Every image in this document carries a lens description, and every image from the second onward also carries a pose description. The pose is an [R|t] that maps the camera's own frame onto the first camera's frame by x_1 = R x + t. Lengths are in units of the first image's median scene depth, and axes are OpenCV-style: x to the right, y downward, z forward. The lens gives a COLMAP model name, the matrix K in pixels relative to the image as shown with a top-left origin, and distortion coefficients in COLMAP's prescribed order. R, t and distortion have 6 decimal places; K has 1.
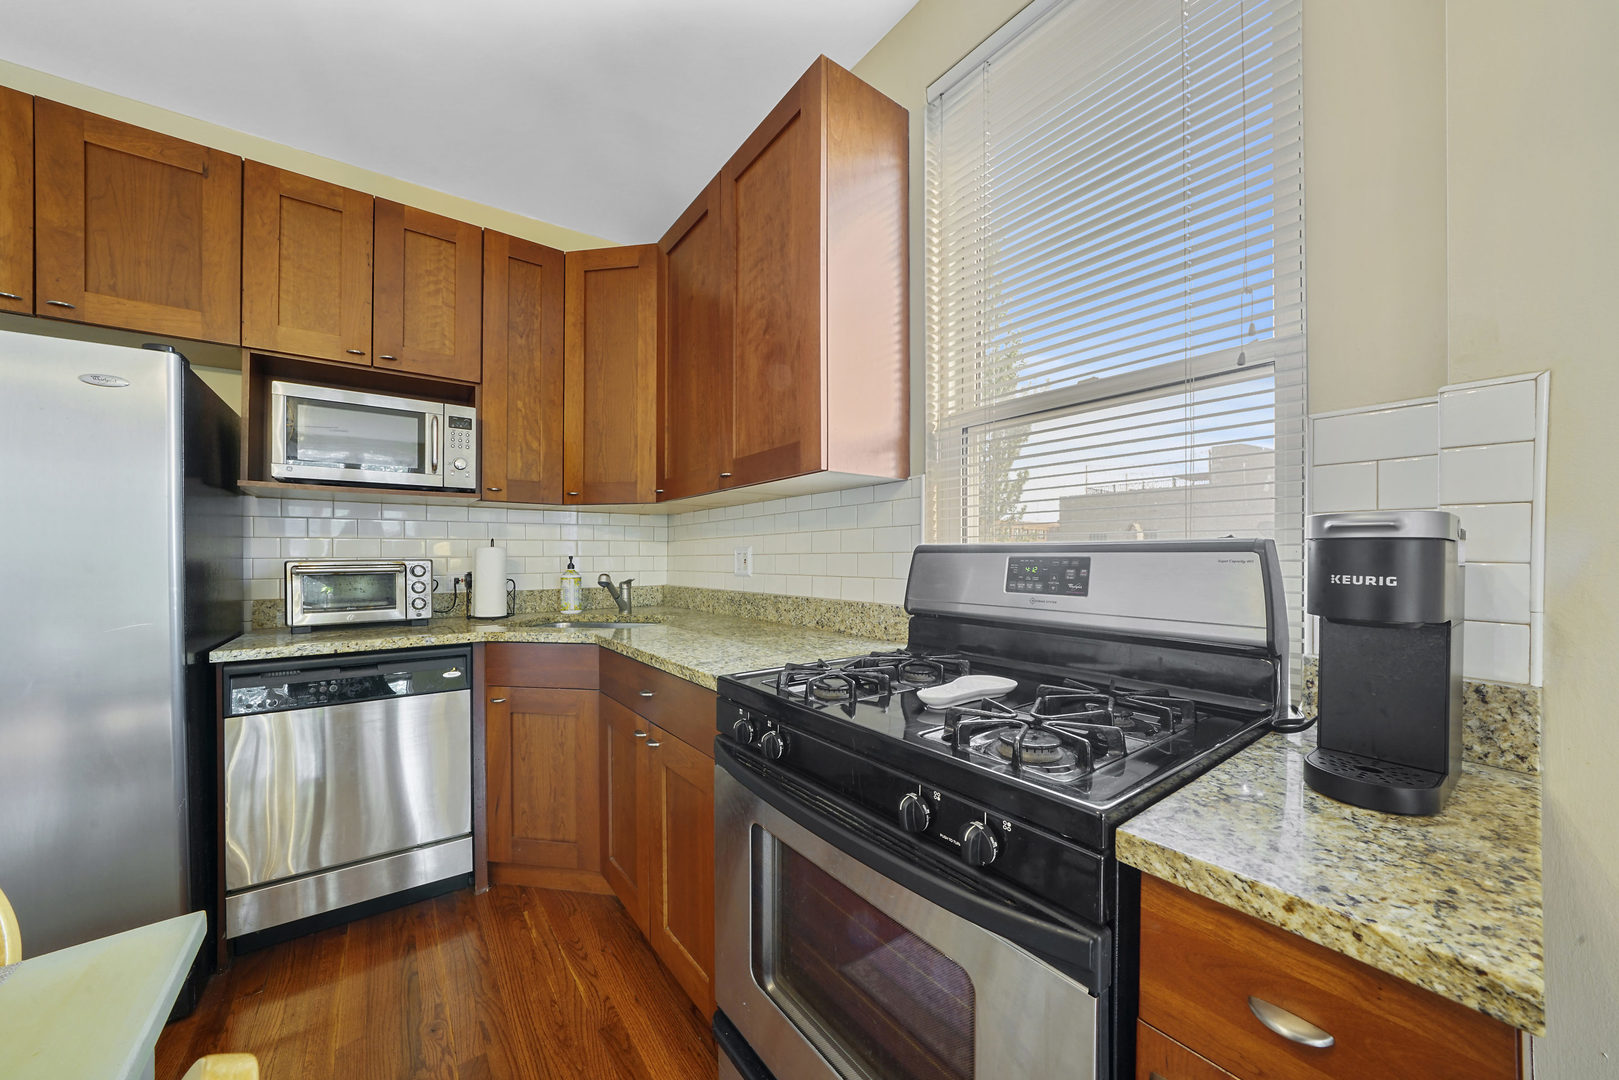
lens RADIAL K [[560.8, 0, 796.6], [0, 560.8, 556.0], [0, 0, 1]] dist [-0.025998, 0.003948]
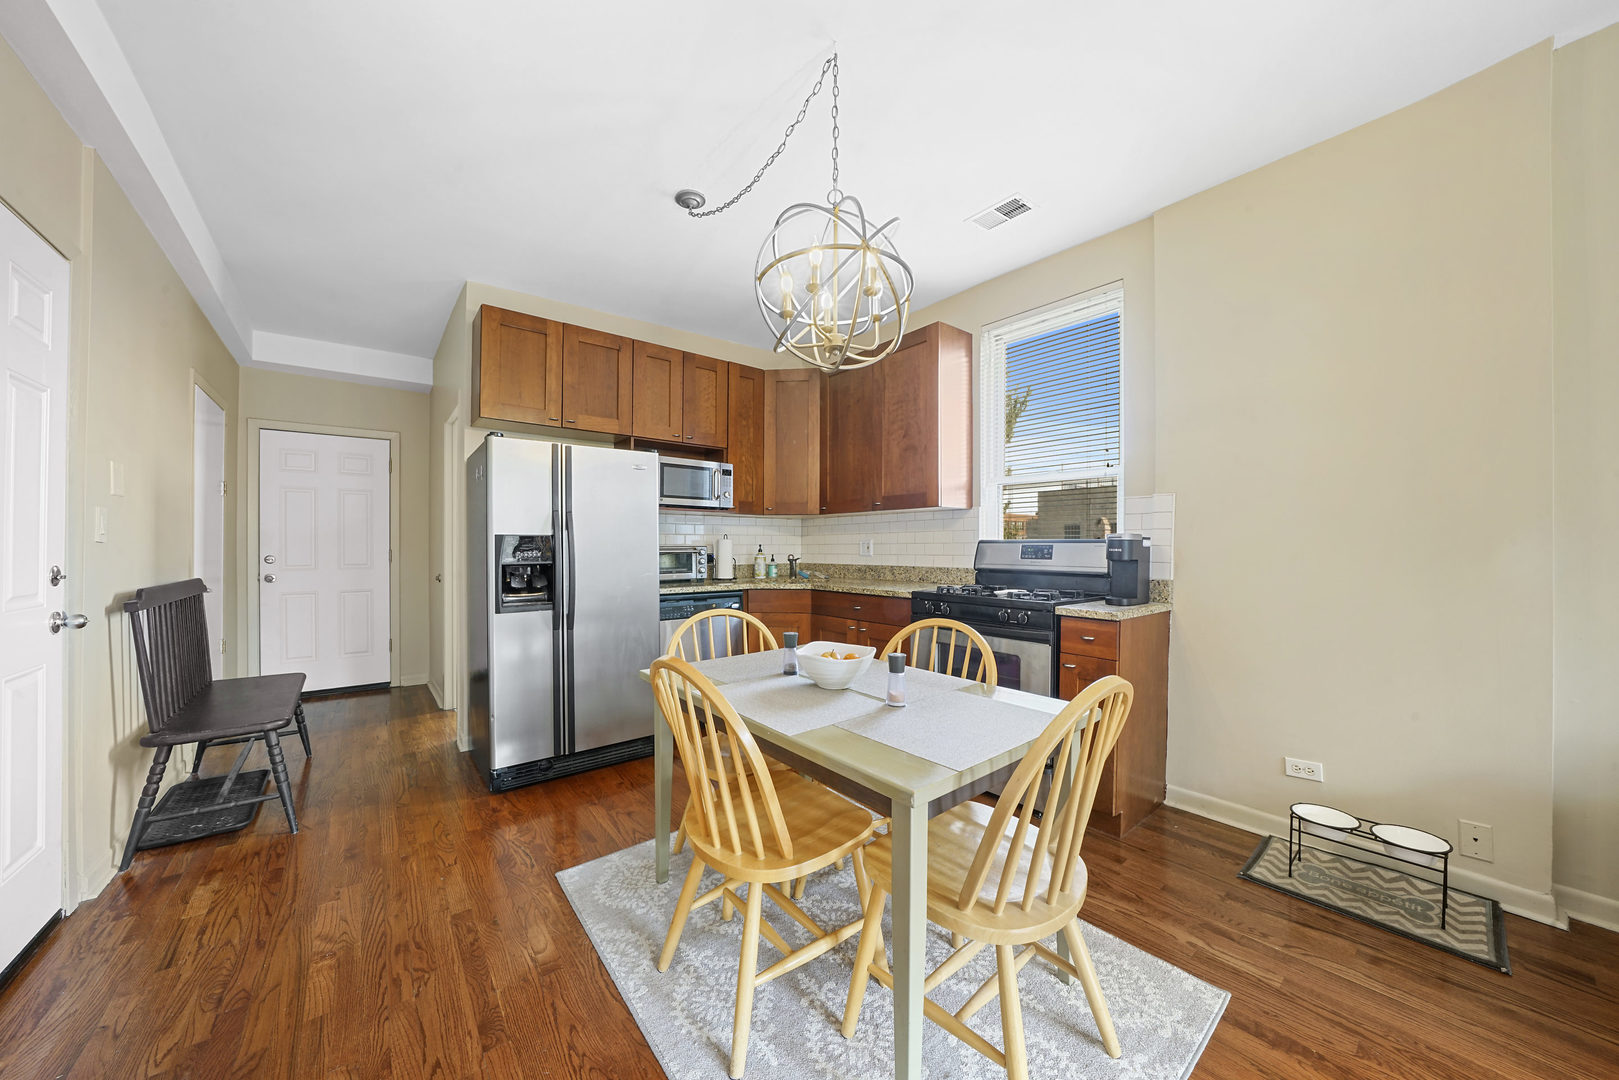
lens RADIAL K [[560.8, 0, 802.2], [0, 560.8, 546.1], [0, 0, 1]] dist [-0.025998, 0.003948]
pose [[0.999448, 0.004443, 0.032935, -0.436414], [-0.004348, 0.999986, -0.002961, 0.011501], [-0.032948, 0.002816, 0.999453, -0.931557]]
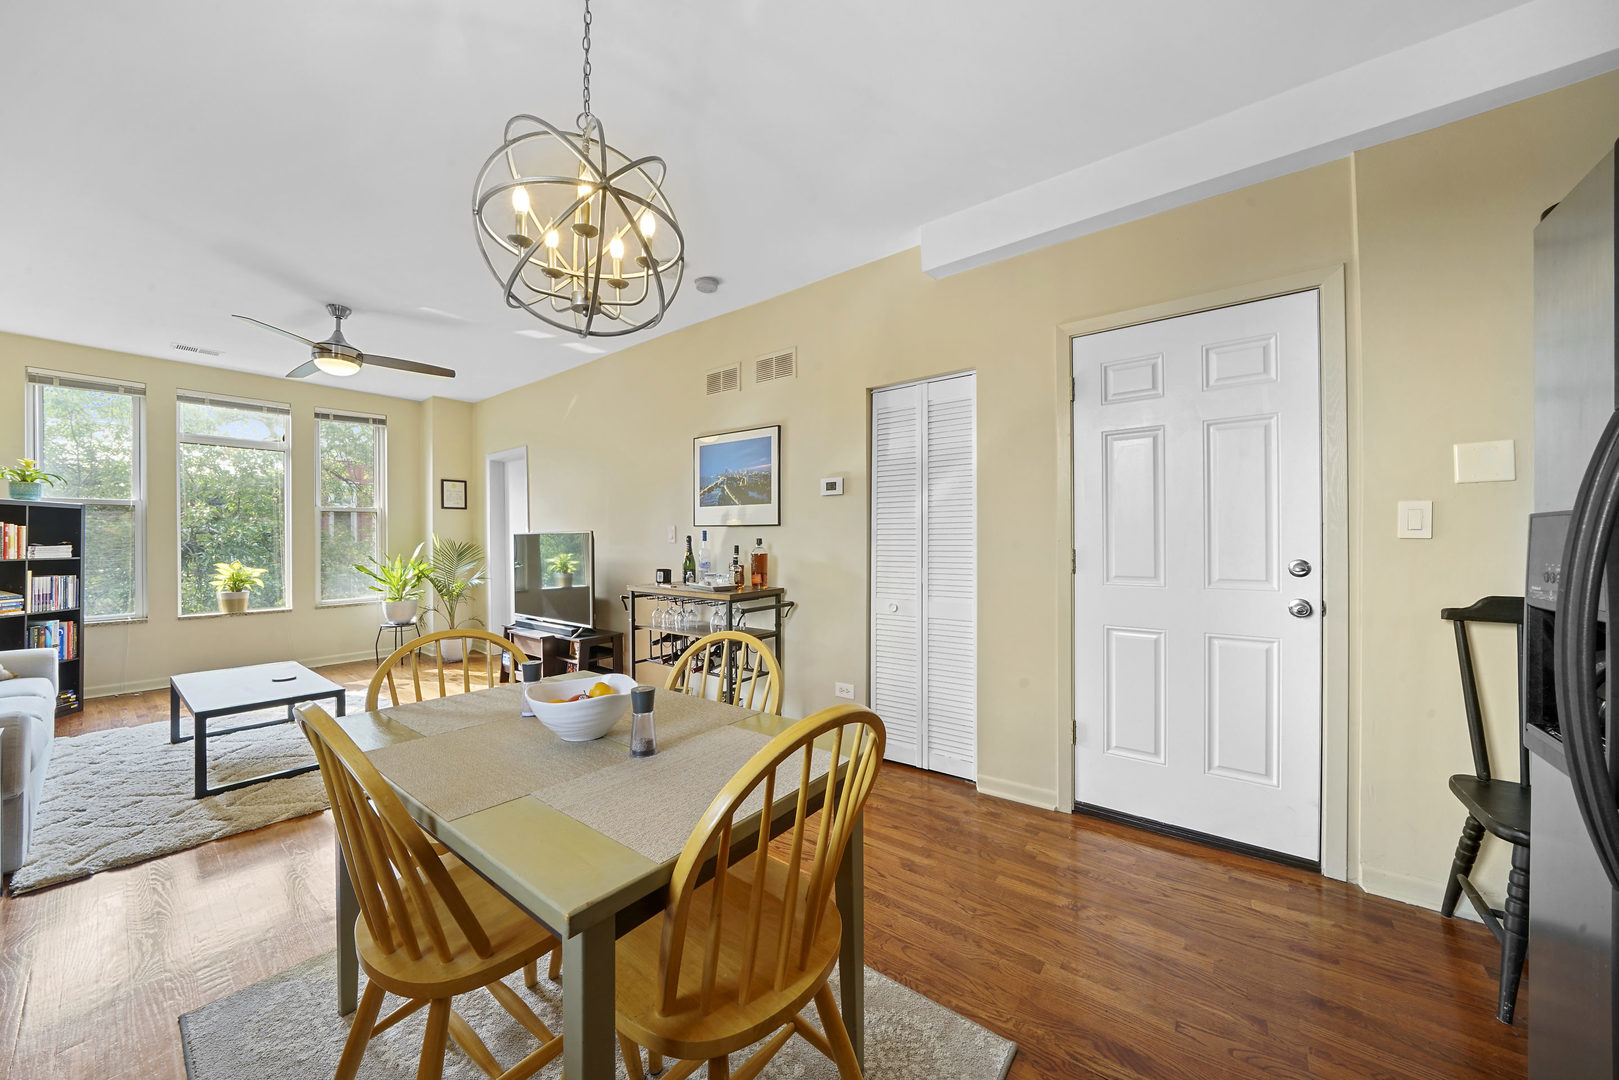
lens RADIAL K [[560.8, 0, 813.4], [0, 560.8, 536.6], [0, 0, 1]] dist [-0.025998, 0.003948]
pose [[-0.961281, 0.011022, -0.275349, -0.447335], [0.012284, 0.999920, -0.002857, -0.004883], [0.275296, -0.006129, -0.961340, 0.717960]]
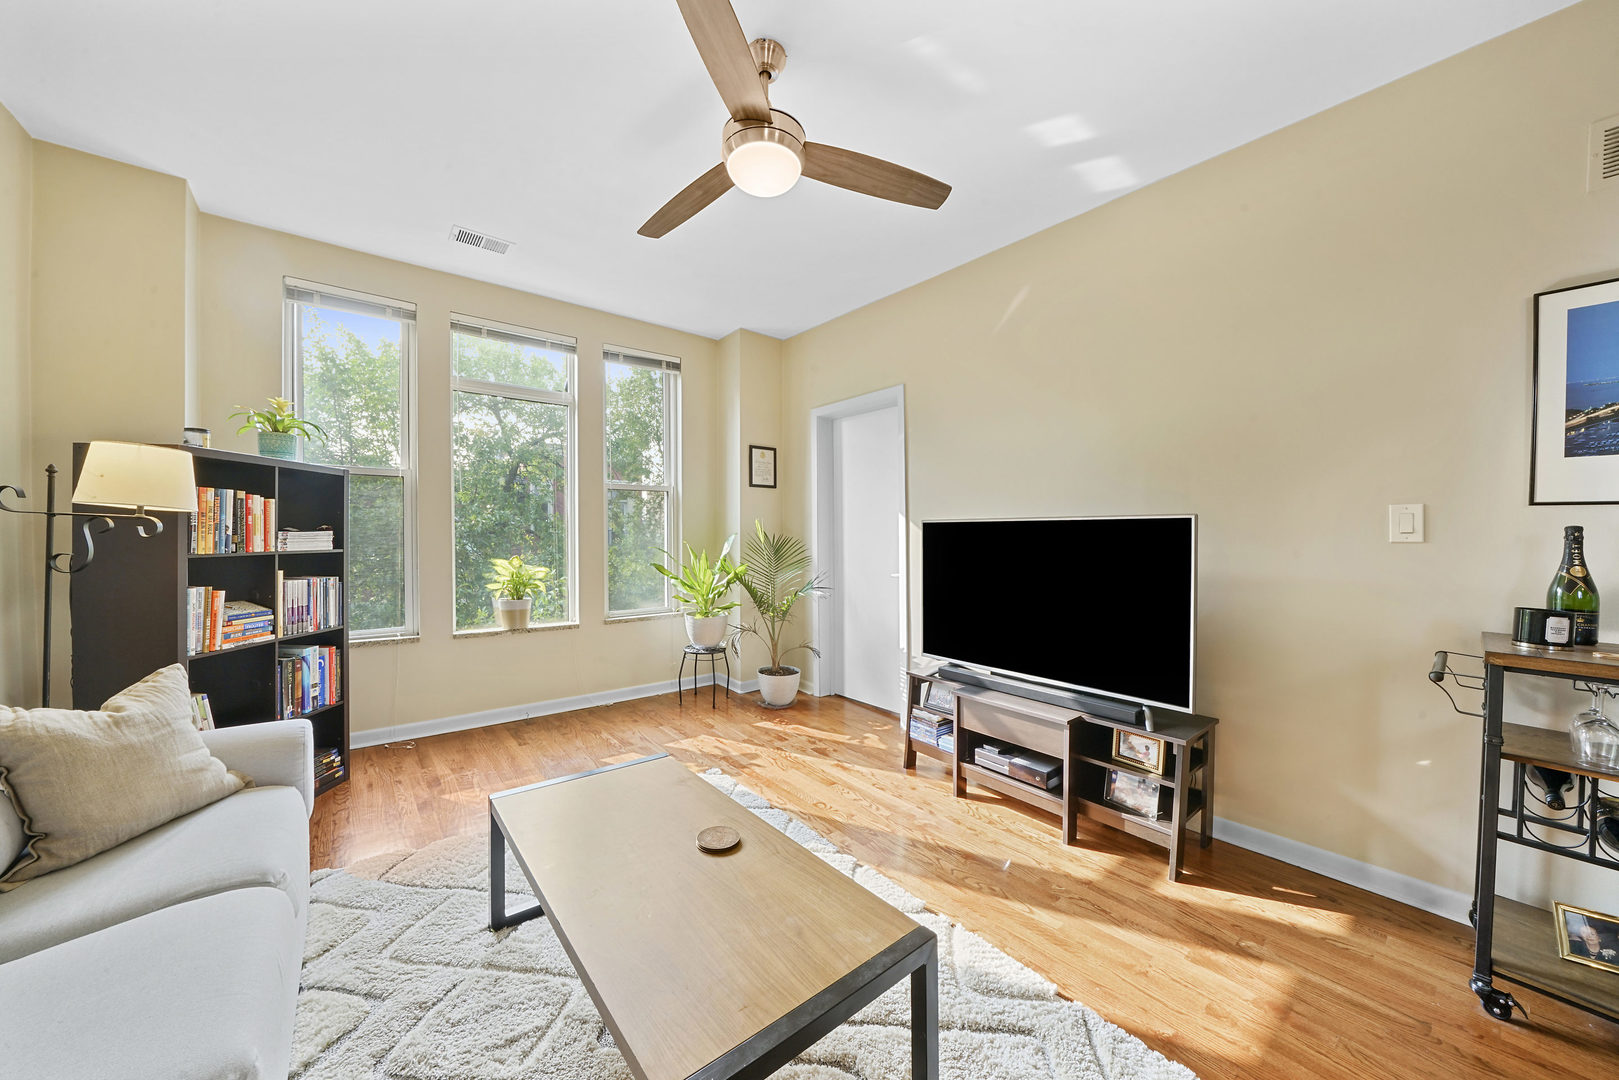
lens RADIAL K [[560.8, 0, 809.2], [0, 560.8, 544.2], [0, 0, 1]] dist [-0.025998, 0.003948]
pose [[-0.998962, -0.000879, -0.045540, 0.561738], [-0.001655, 0.999854, 0.017000, -0.004392], [0.045518, 0.017058, -0.998818, -0.592804]]
